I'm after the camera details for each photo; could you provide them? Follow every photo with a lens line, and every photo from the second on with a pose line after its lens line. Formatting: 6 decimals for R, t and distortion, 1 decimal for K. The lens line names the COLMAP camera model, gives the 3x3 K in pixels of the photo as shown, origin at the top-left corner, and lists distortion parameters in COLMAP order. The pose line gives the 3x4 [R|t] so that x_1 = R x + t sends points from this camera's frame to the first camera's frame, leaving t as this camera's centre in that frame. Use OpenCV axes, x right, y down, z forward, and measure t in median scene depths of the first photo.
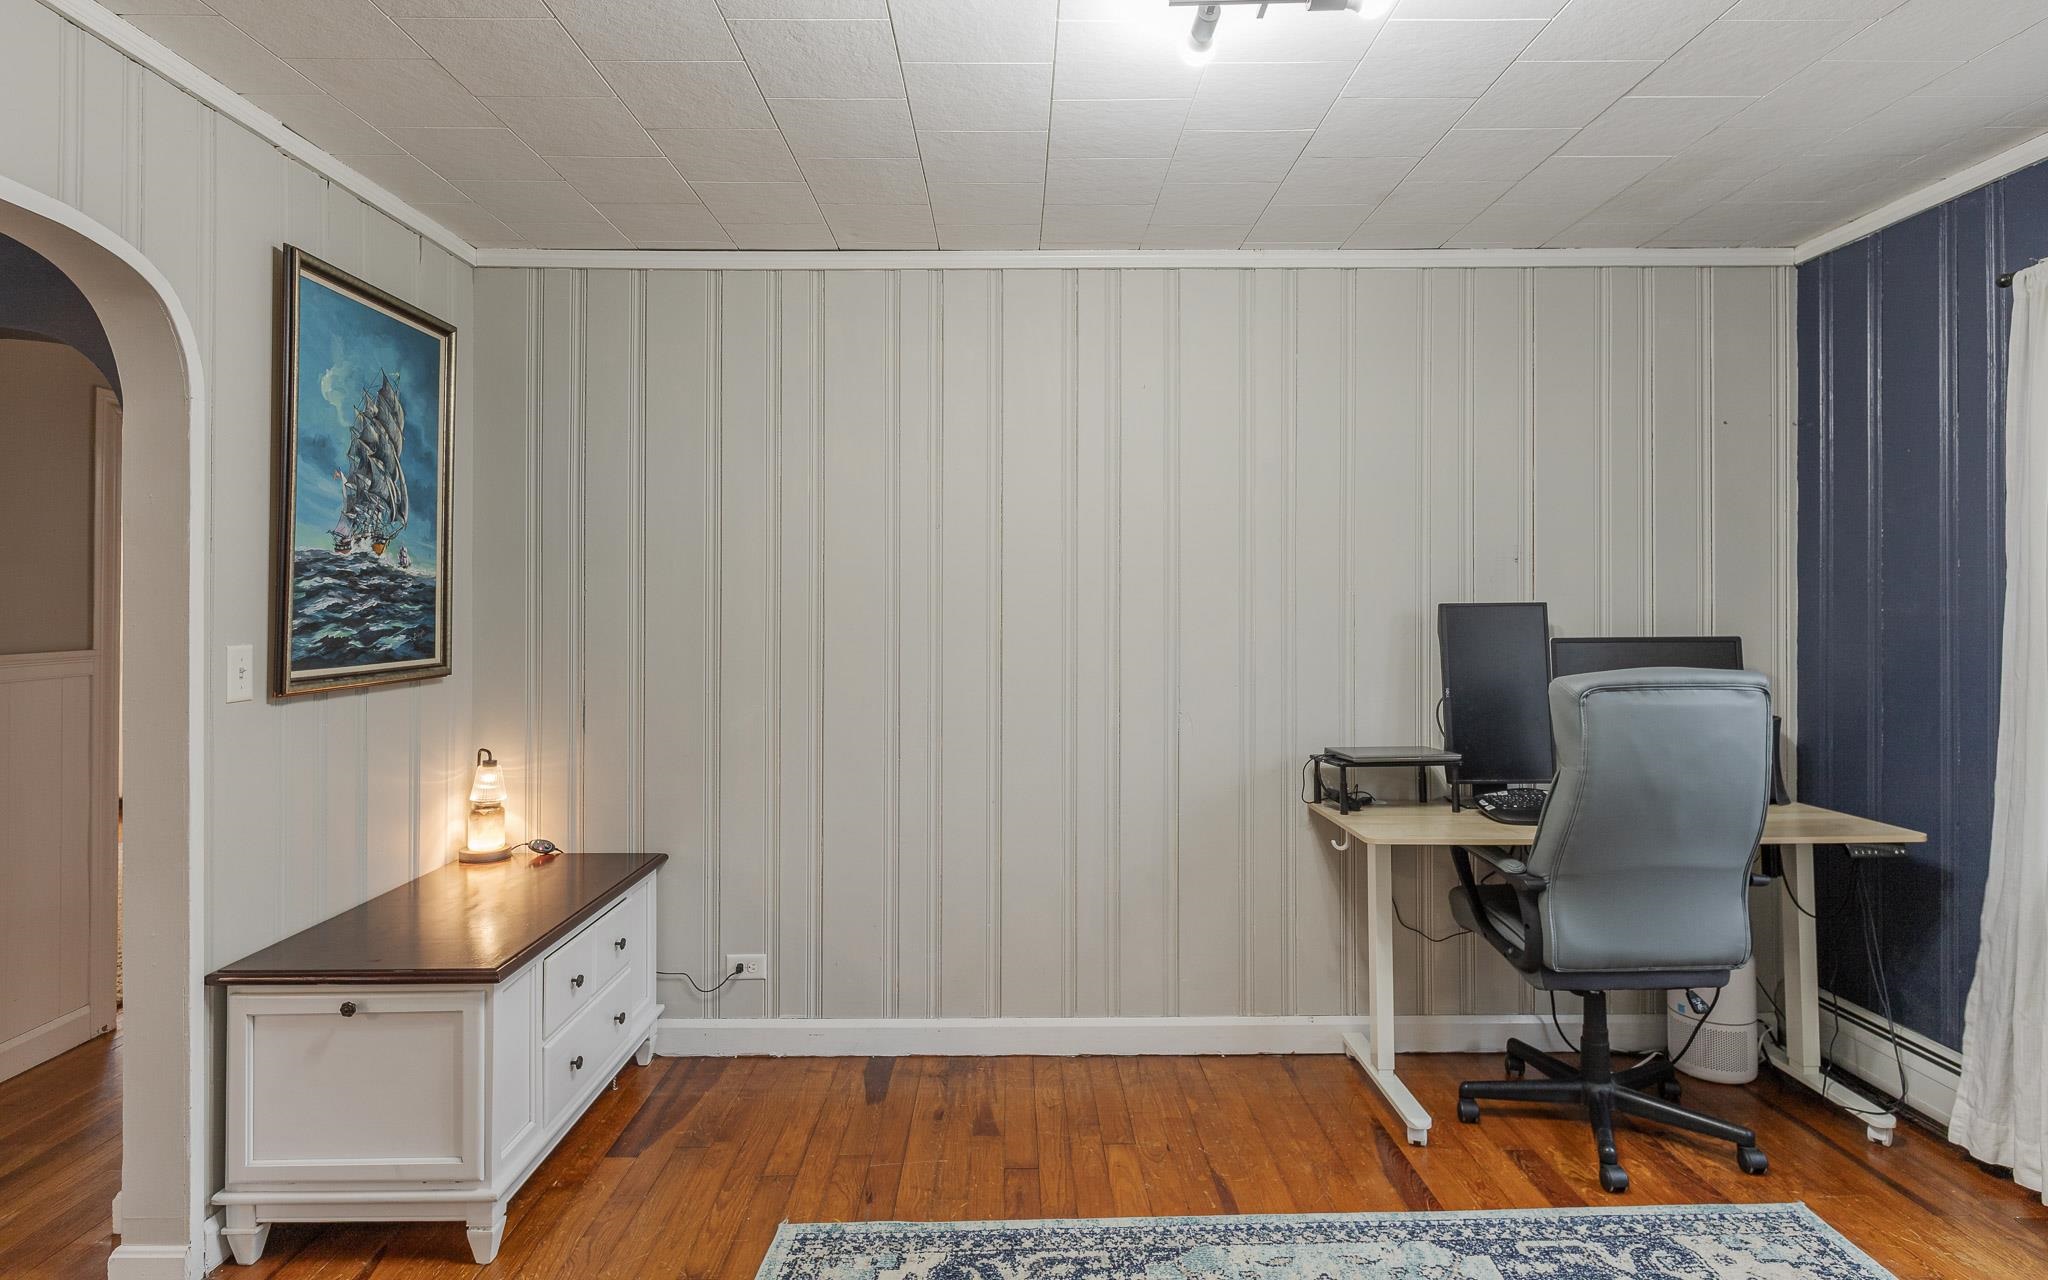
lens RADIAL K [[1057.5, 0, 1034.9], [0, 1057.5, 597.8], [0, 0, 1]] dist [0.004787, -0.003063]
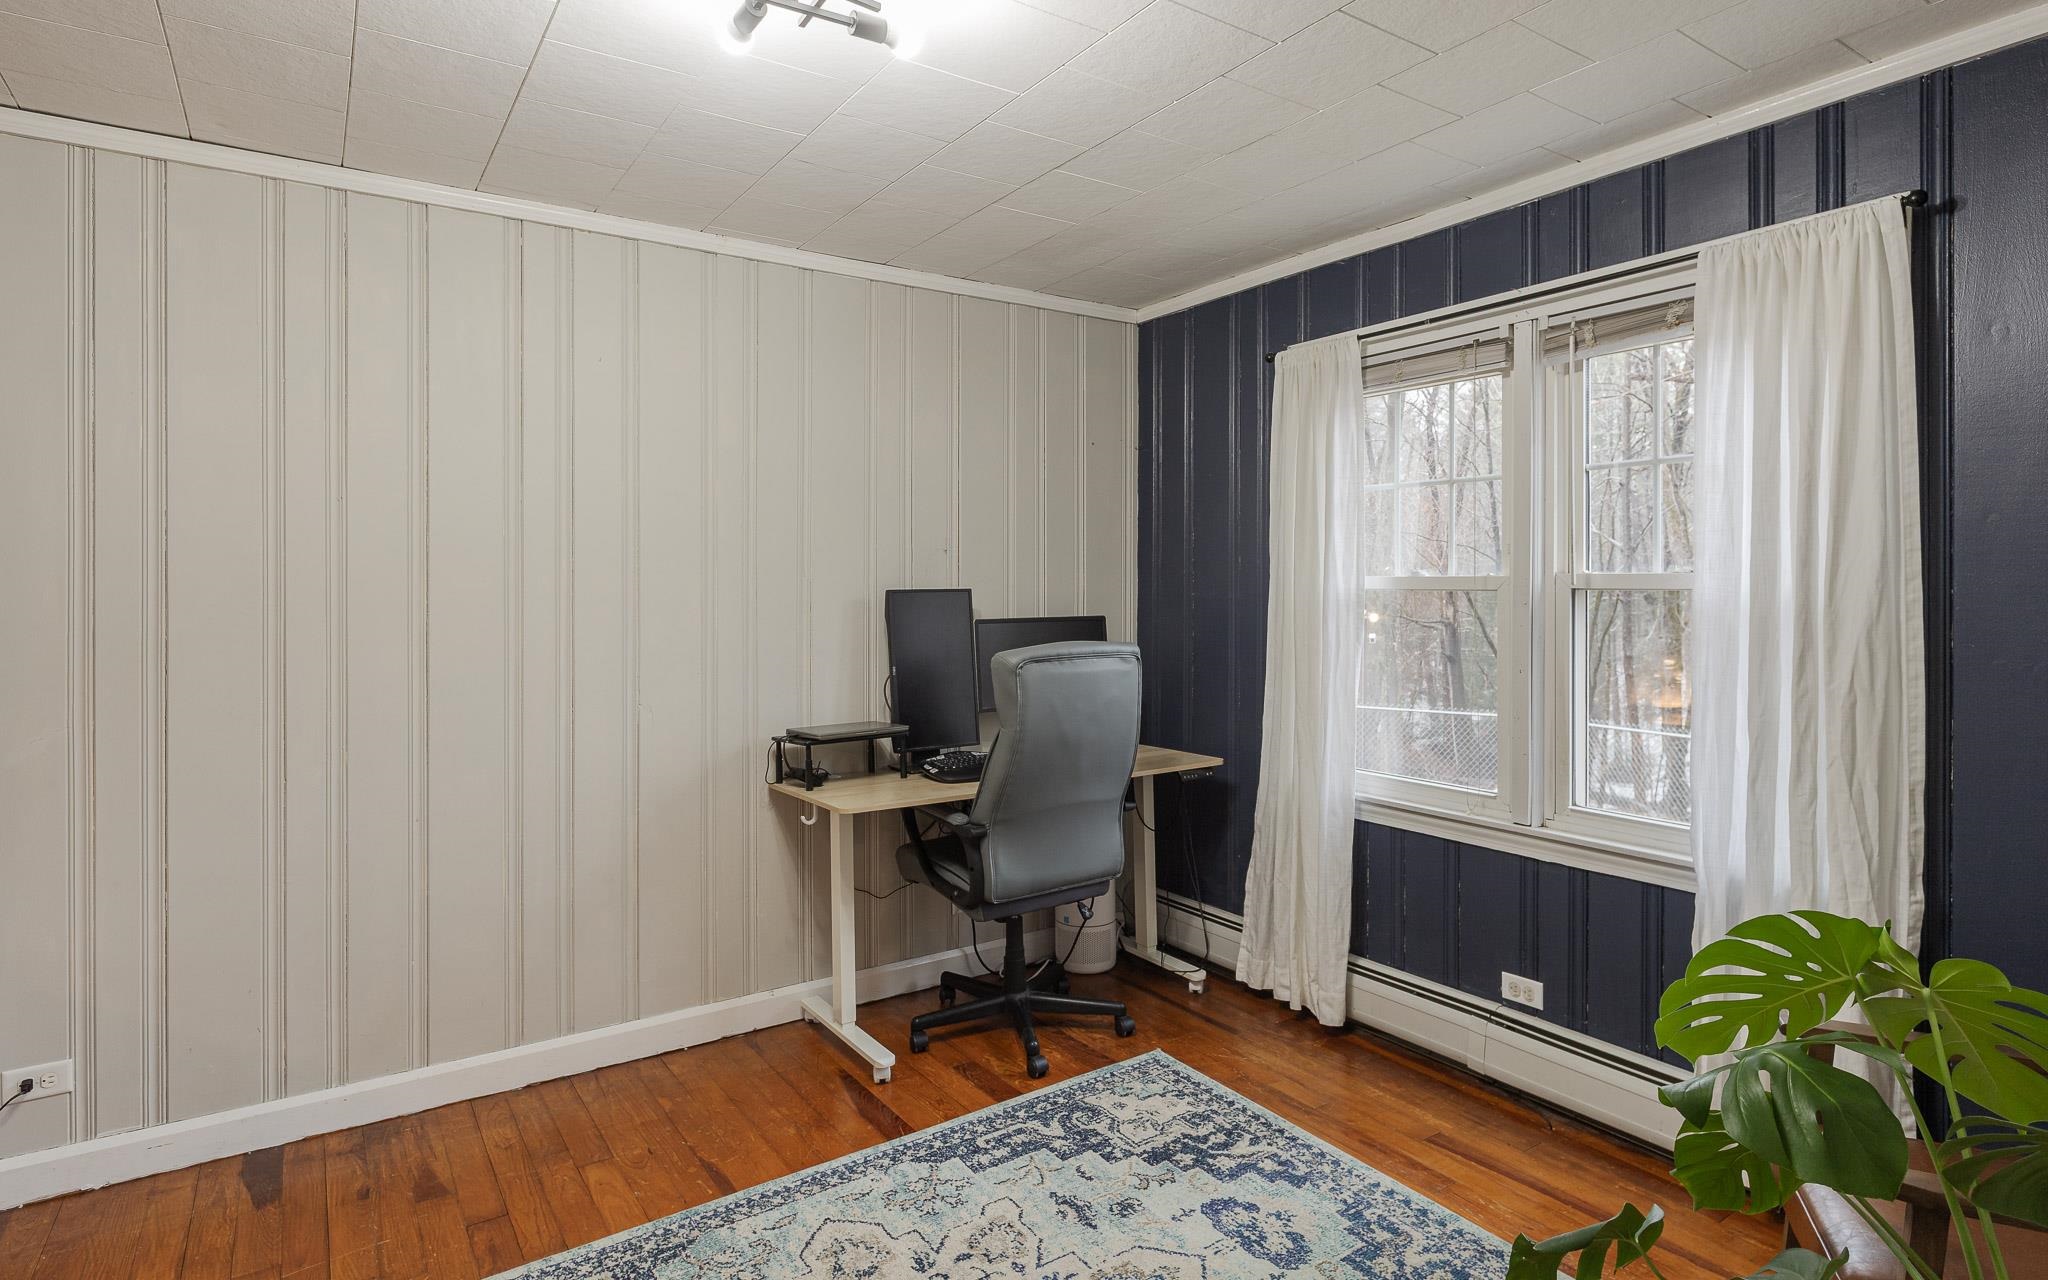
lens RADIAL K [[1057.5, 0, 1034.9], [0, 1057.5, 597.8], [0, 0, 1]] dist [0.004787, -0.003063]
pose [[0.836233, -0.006206, 0.548339, -0.102411], [-0.000532, 0.999926, 0.012128, 0.000161], [-0.548374, -0.010433, 0.836168, 0.000054]]
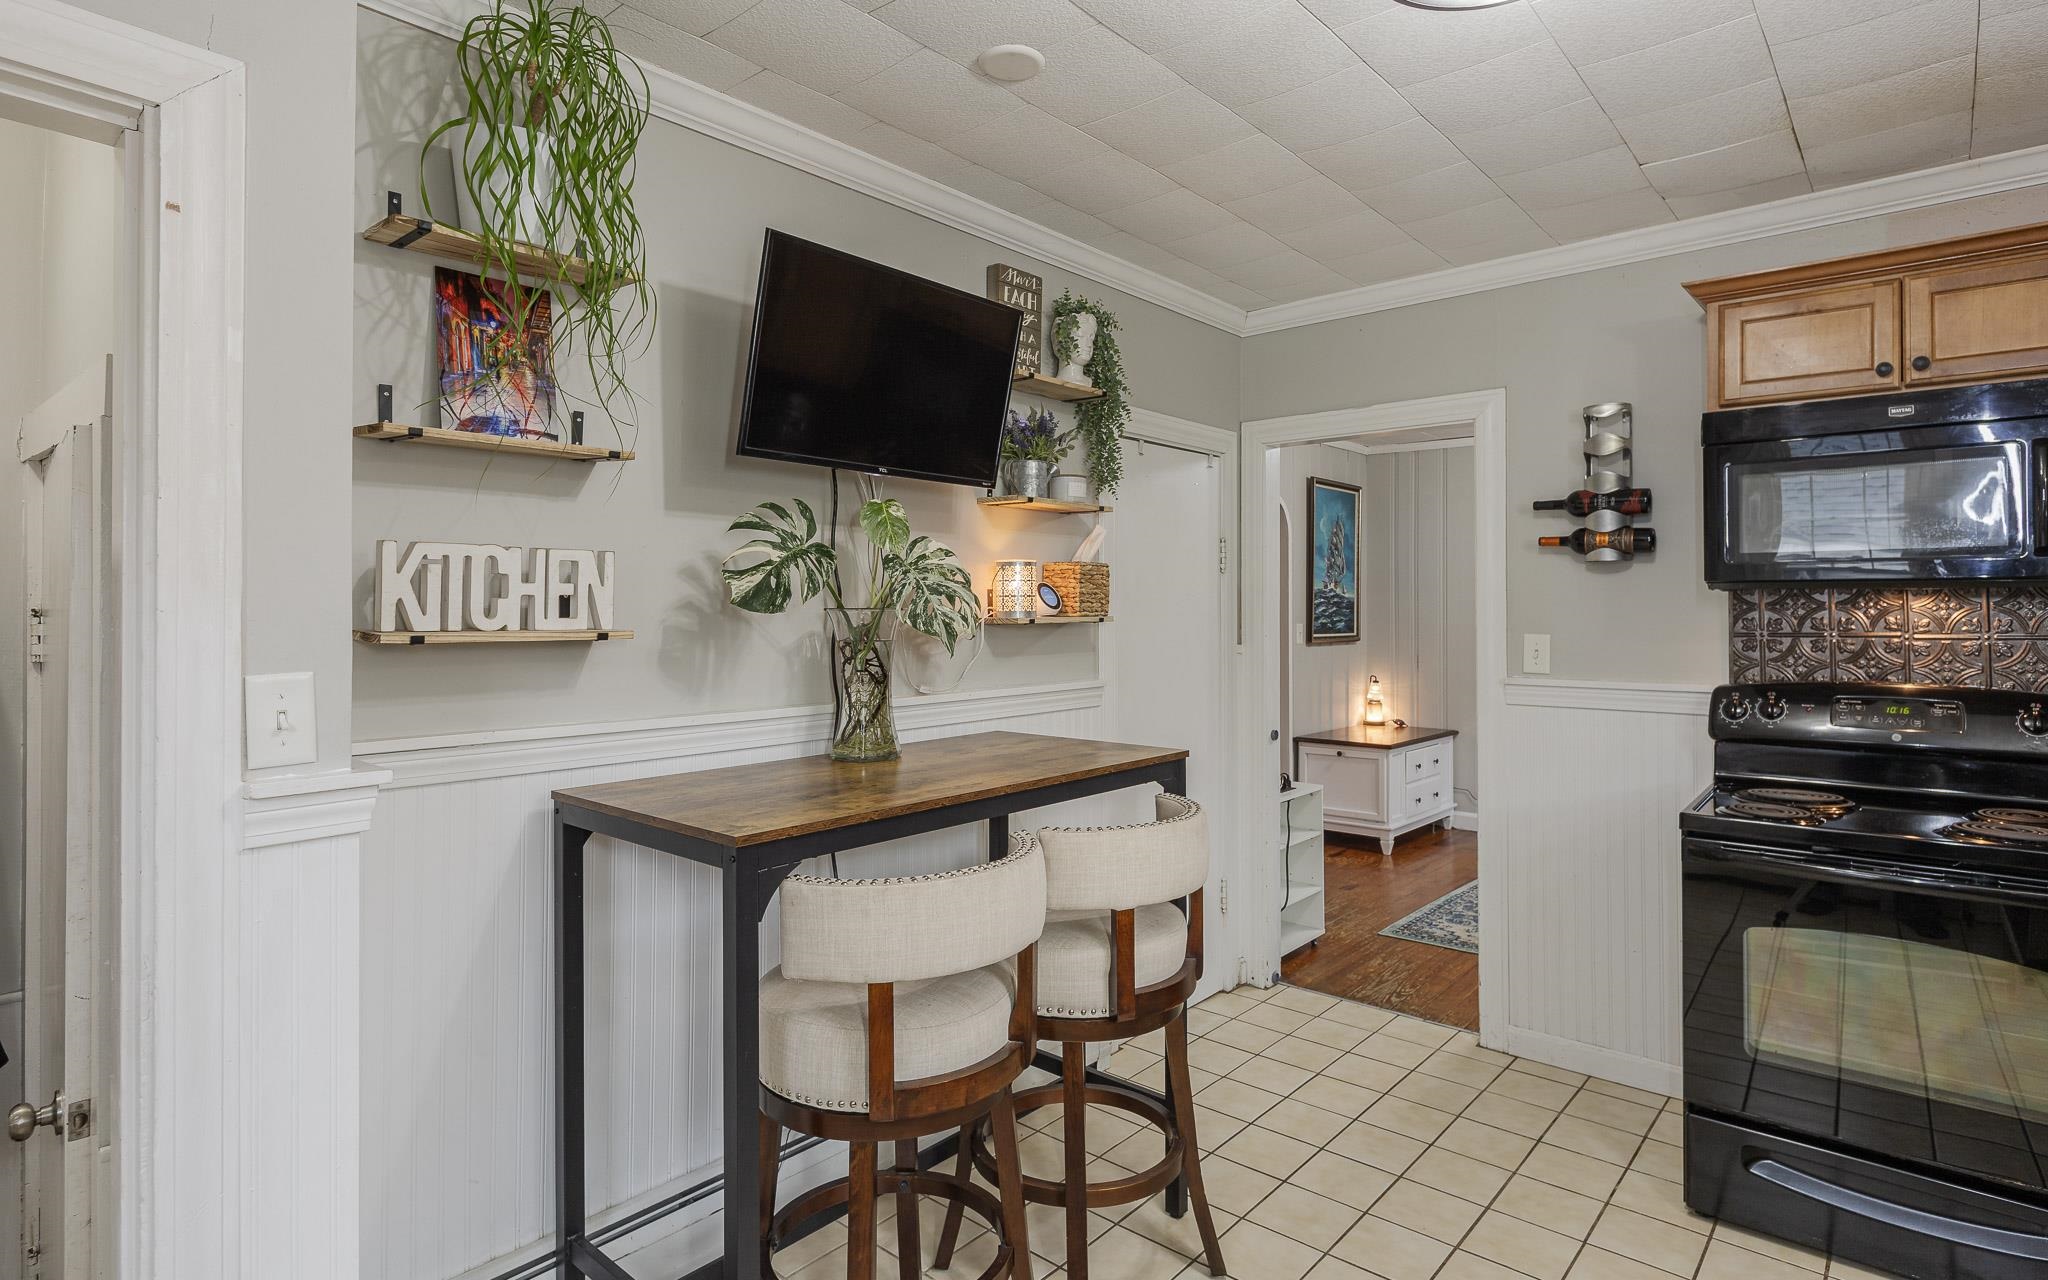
lens RADIAL K [[1057.5, 0, 1034.9], [0, 1057.5, 597.8], [0, 0, 1]] dist [0.004787, -0.003063]
pose [[0.745313, -0.006569, -0.666682, 0.465203], [0.001573, 0.999966, -0.008095, -0.001811], [0.666713, 0.004984, 0.745298, -1.219150]]
